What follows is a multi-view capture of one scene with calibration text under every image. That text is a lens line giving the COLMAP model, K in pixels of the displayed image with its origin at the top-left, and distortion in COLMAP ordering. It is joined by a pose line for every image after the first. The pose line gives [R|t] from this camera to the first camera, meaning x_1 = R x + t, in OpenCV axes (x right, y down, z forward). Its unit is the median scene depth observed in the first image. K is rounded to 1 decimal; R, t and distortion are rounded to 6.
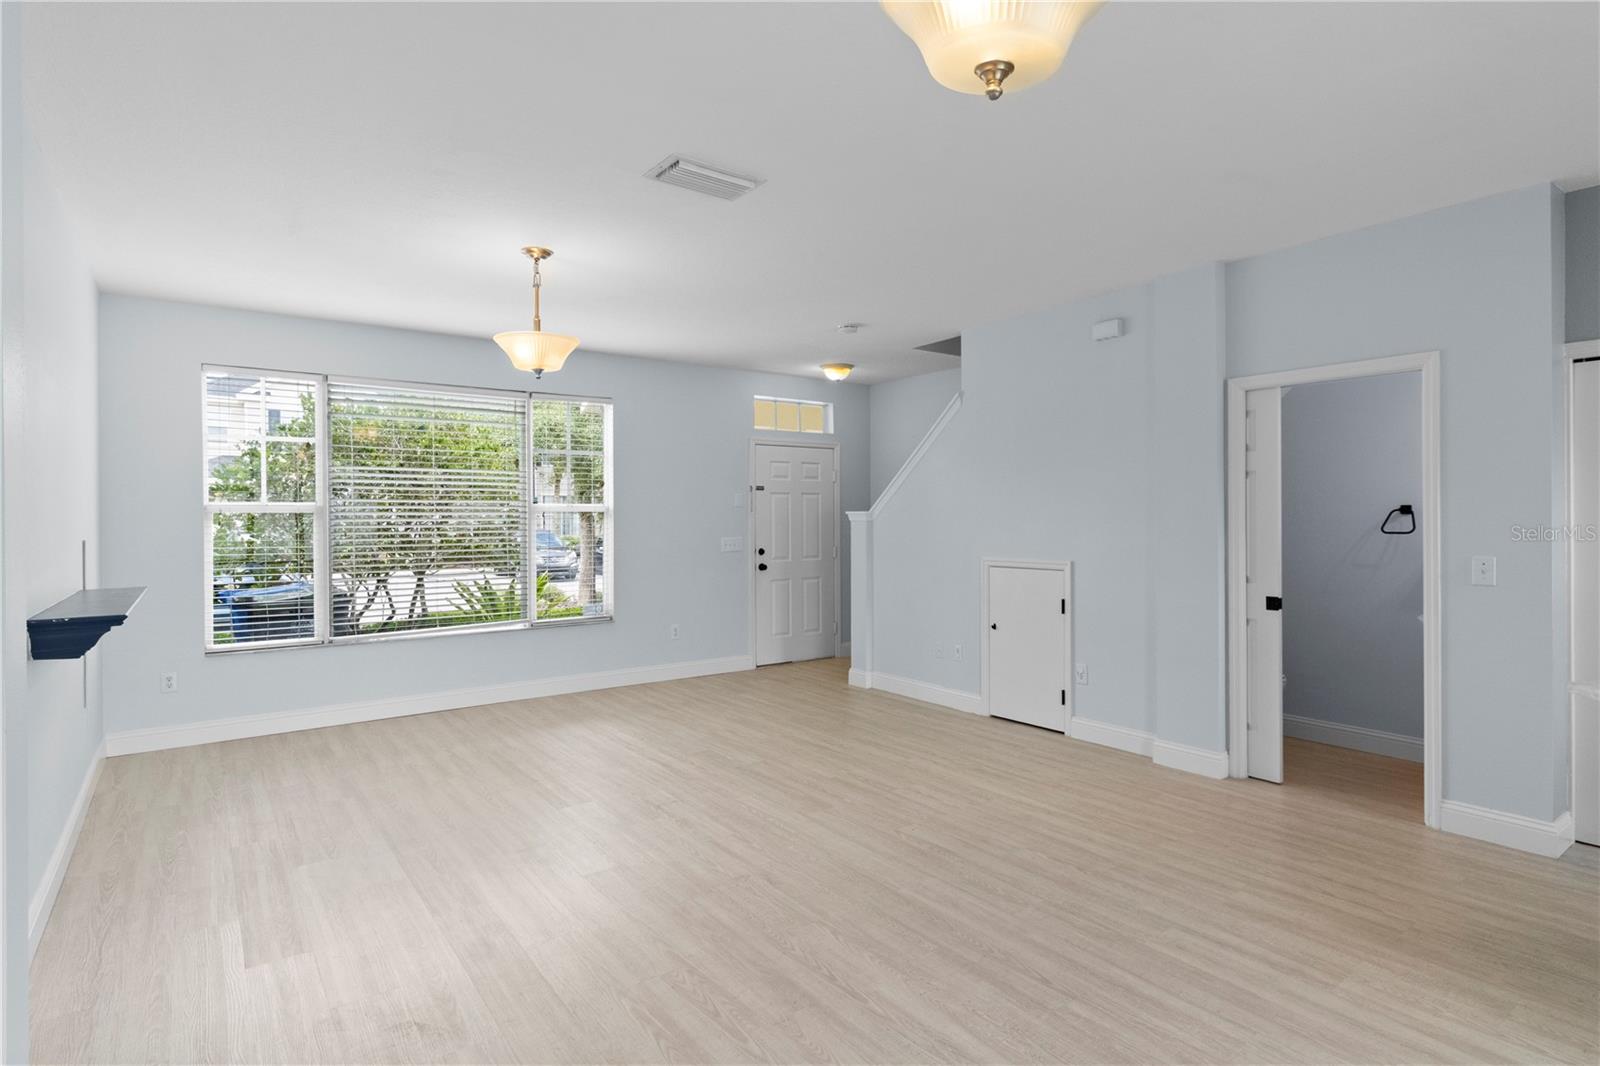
lens RADIAL K [[862.0, 0, 808.3], [0, 862.0, 528.9], [0, 0, 1]] dist [-0.004410, -0.000249]
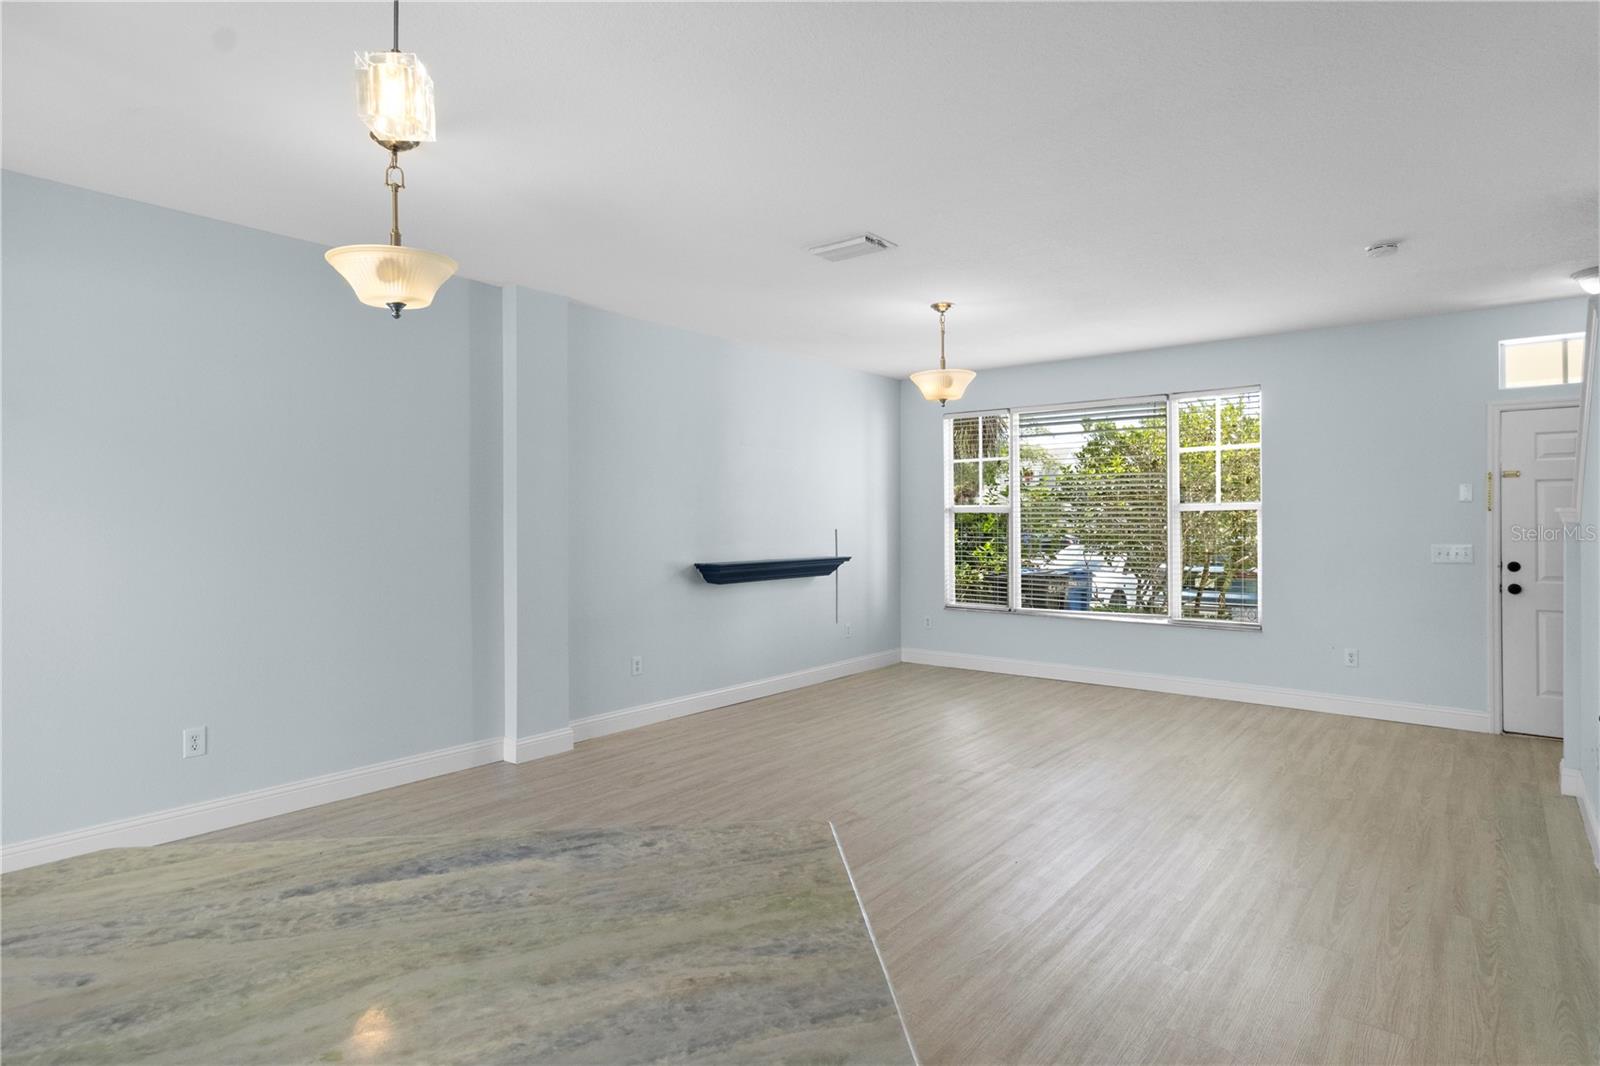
lens RADIAL K [[862.0, 0, 802.2], [0, 862.0, 531.6], [0, 0, 1]] dist [-0.004410, -0.000249]
pose [[0.222651, 0.020835, -0.974676, 0.505325], [-0.011996, 0.999754, 0.018630, -0.007724], [0.974824, 0.007544, 0.222846, 0.304399]]
